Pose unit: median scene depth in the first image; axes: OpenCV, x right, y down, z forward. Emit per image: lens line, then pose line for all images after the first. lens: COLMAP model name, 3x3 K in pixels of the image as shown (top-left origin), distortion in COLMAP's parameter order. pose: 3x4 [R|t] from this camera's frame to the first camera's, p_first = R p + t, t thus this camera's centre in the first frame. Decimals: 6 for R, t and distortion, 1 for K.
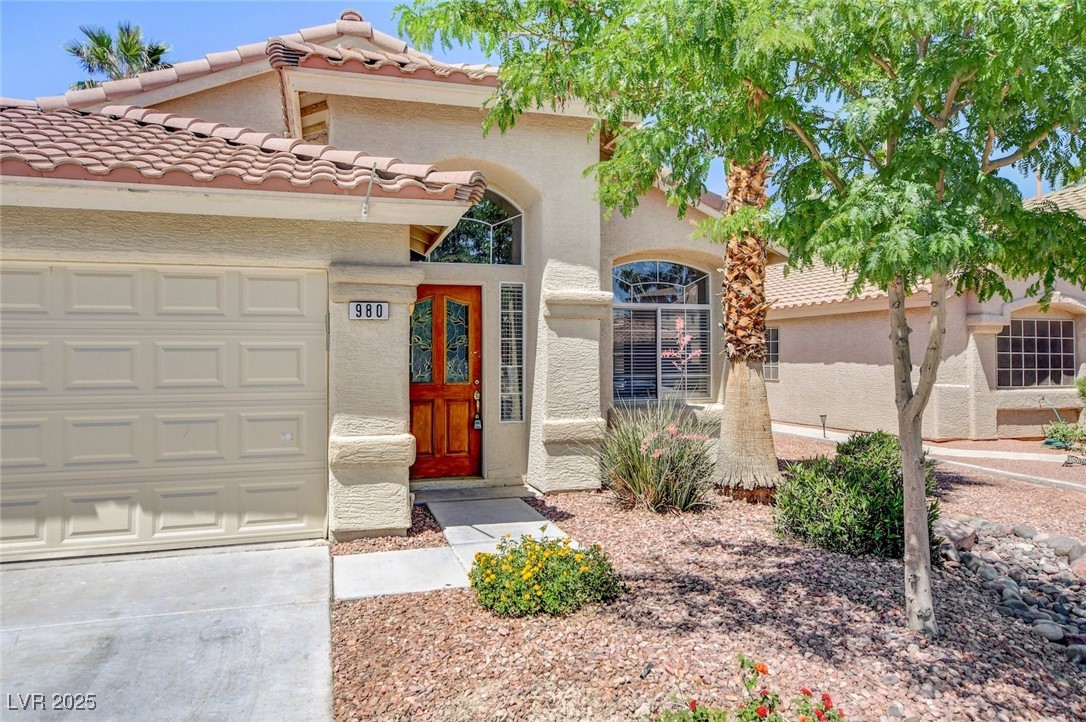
lens RADIAL K [[729.6, 0, 543.4], [0, 729.6, 346.3], [0, 0, 1]] dist [-0.000760, 0.002284]
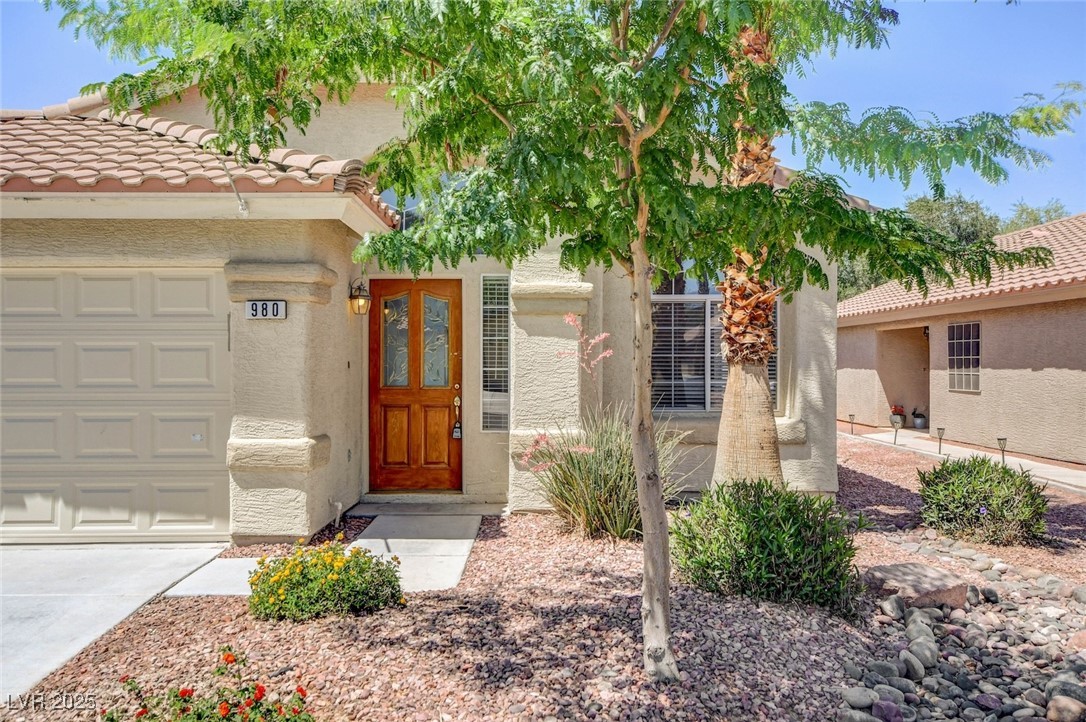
lens RADIAL K [[888.8, 0, 538.8], [0, 888.8, 359.5], [0, 0, 1]] dist [0.015846, 0.006703]
pose [[0.959221, 0.002747, -0.282644, 0.389104], [0.001089, 0.999909, 0.013415, 0.001698], [0.282655, -0.013176, 0.959131, -0.027082]]
